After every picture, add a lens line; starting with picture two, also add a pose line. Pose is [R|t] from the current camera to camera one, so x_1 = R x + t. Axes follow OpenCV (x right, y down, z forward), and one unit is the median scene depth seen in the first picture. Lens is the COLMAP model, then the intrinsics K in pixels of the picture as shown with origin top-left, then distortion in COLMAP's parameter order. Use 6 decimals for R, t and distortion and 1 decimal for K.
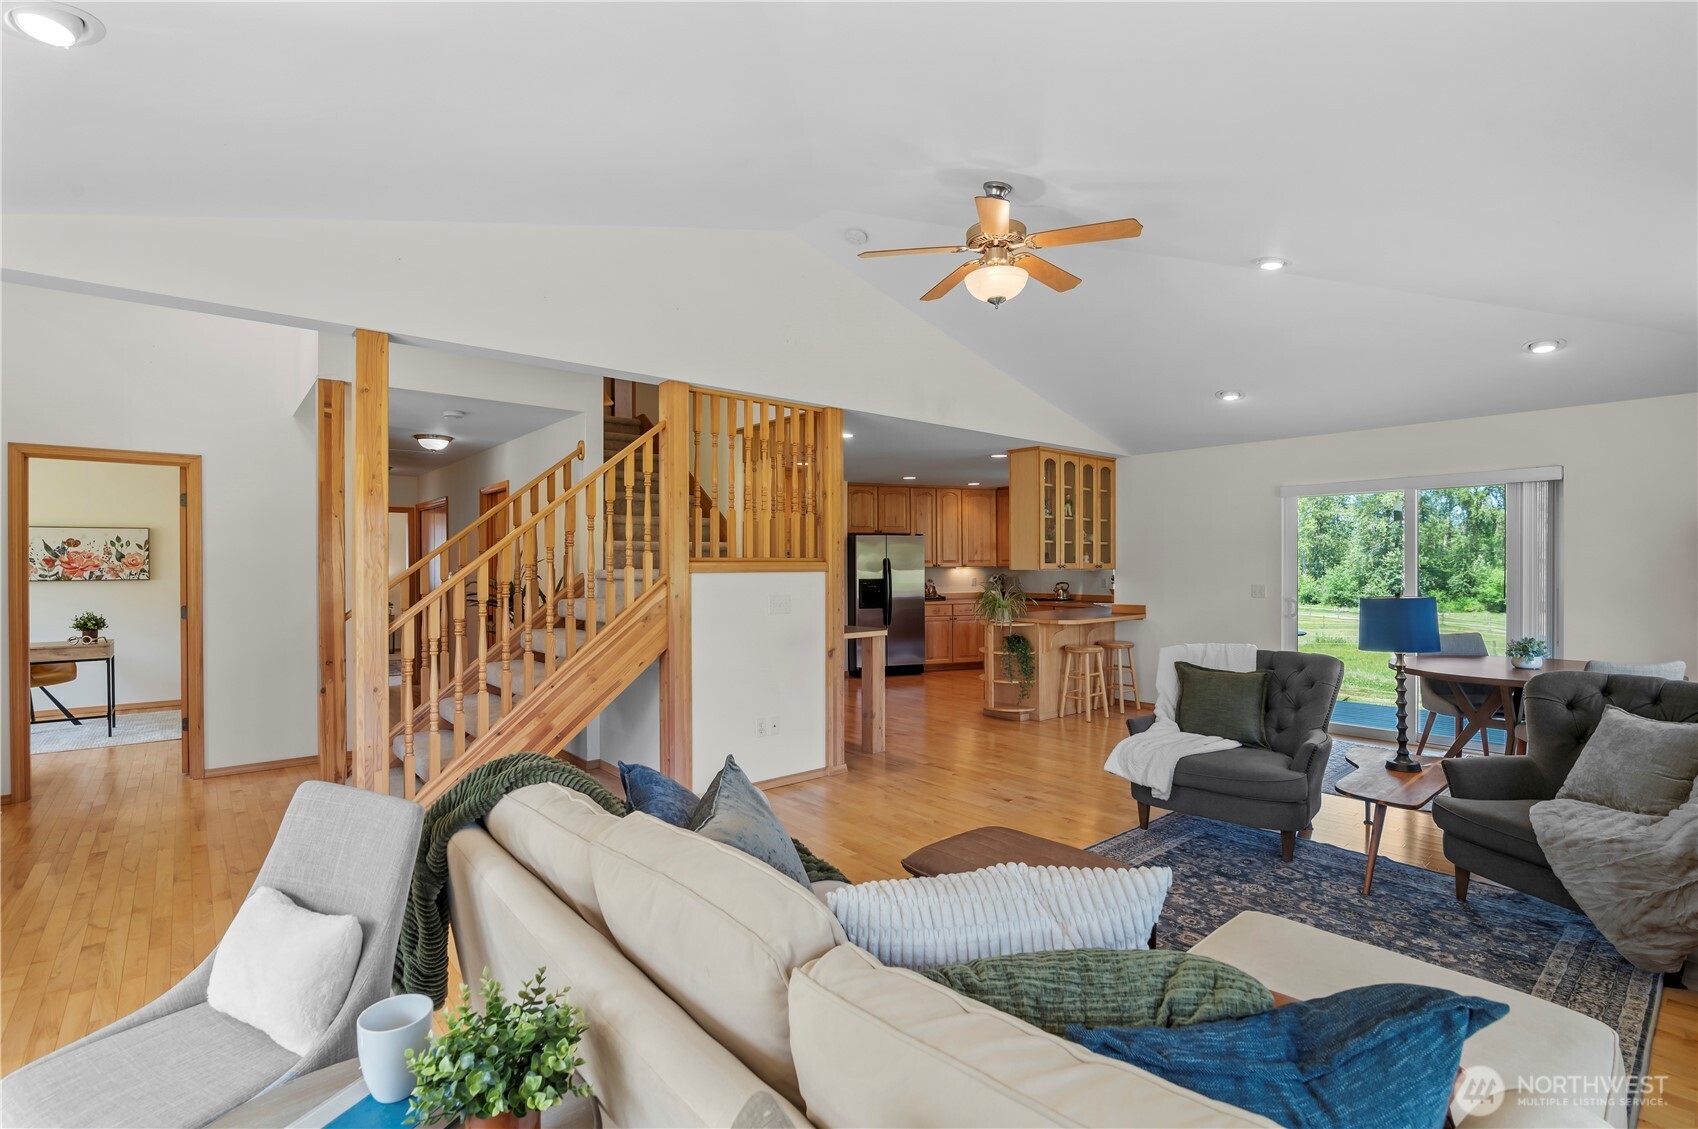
lens RADIAL K [[803.1, 0, 849.0], [0, 803.1, 564.5], [0, 0, 1]] dist [-0.000244, -0.000022]
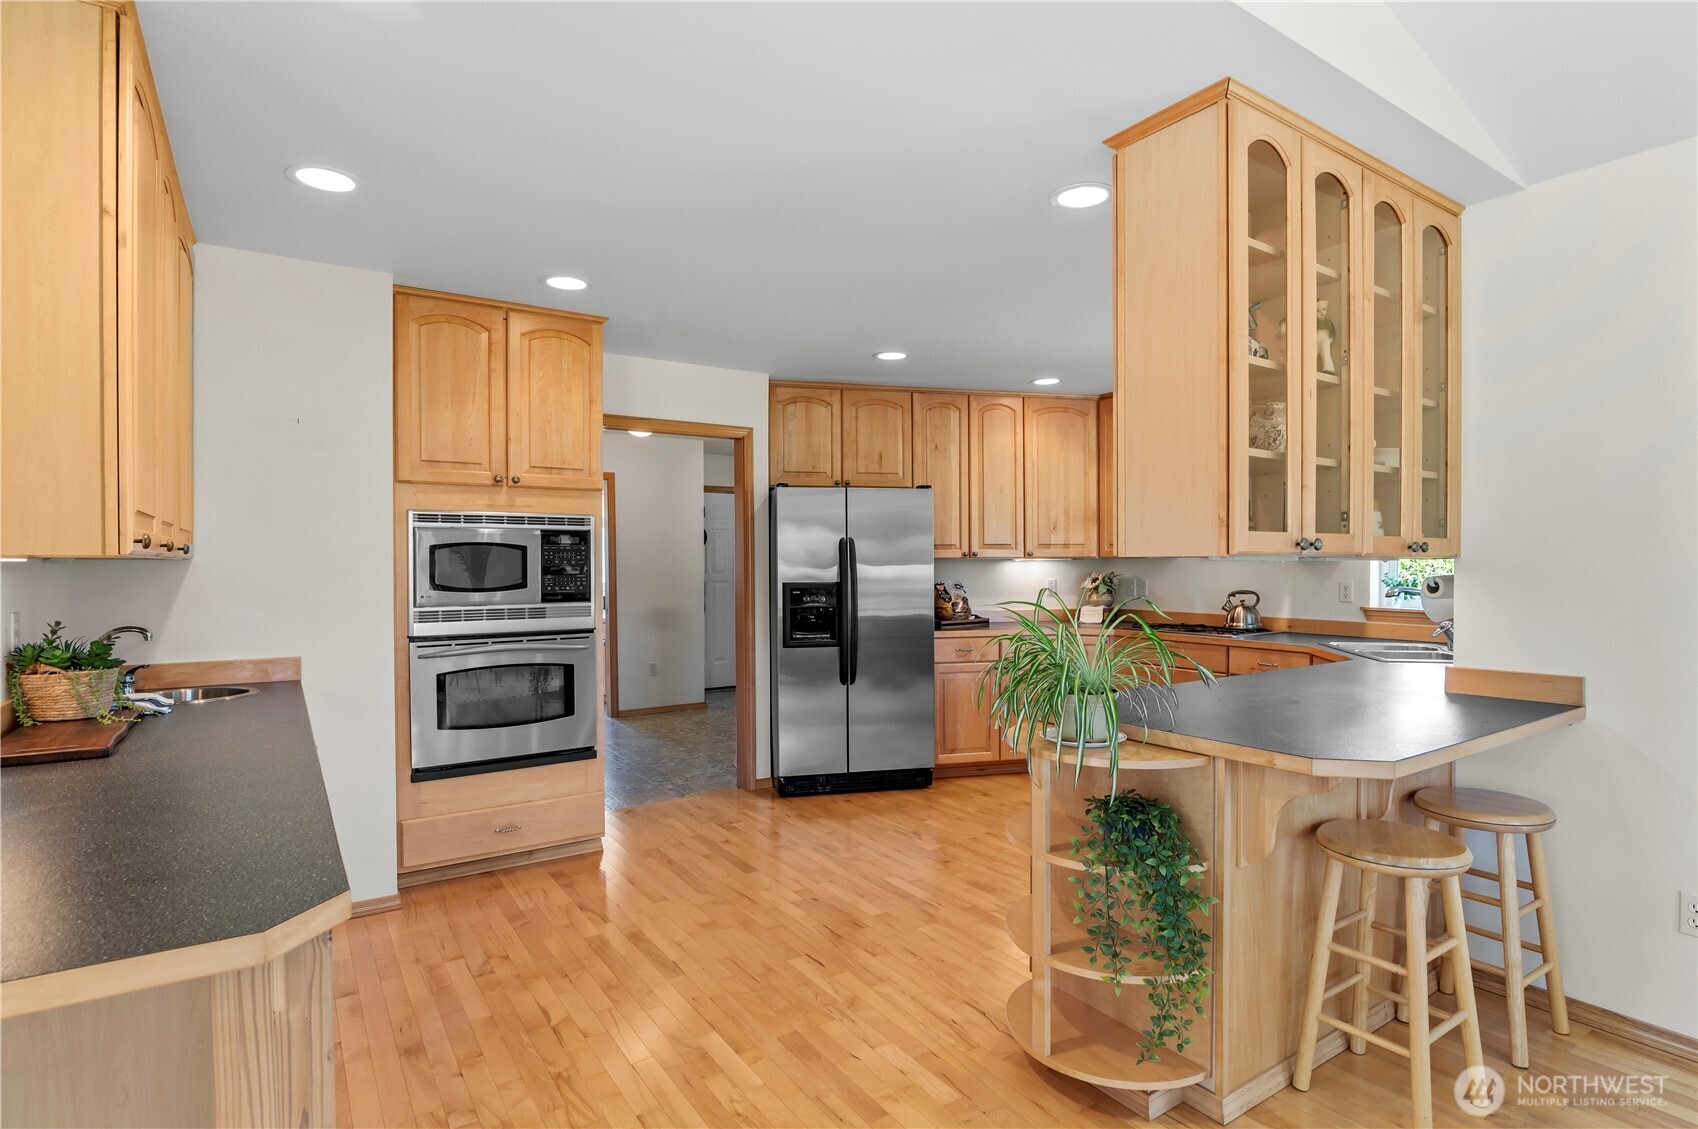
lens RADIAL K [[846.5, 0, 840.9], [0, 846.5, 564.8], [0, 0, 1]] dist [0.001913, 0.000483]
pose [[0.990552, 0.002051, -0.137119, 0.109373], [-0.001781, 0.999996, 0.002094, 0.006673], [0.137123, -0.001830, 0.990552, 0.518859]]
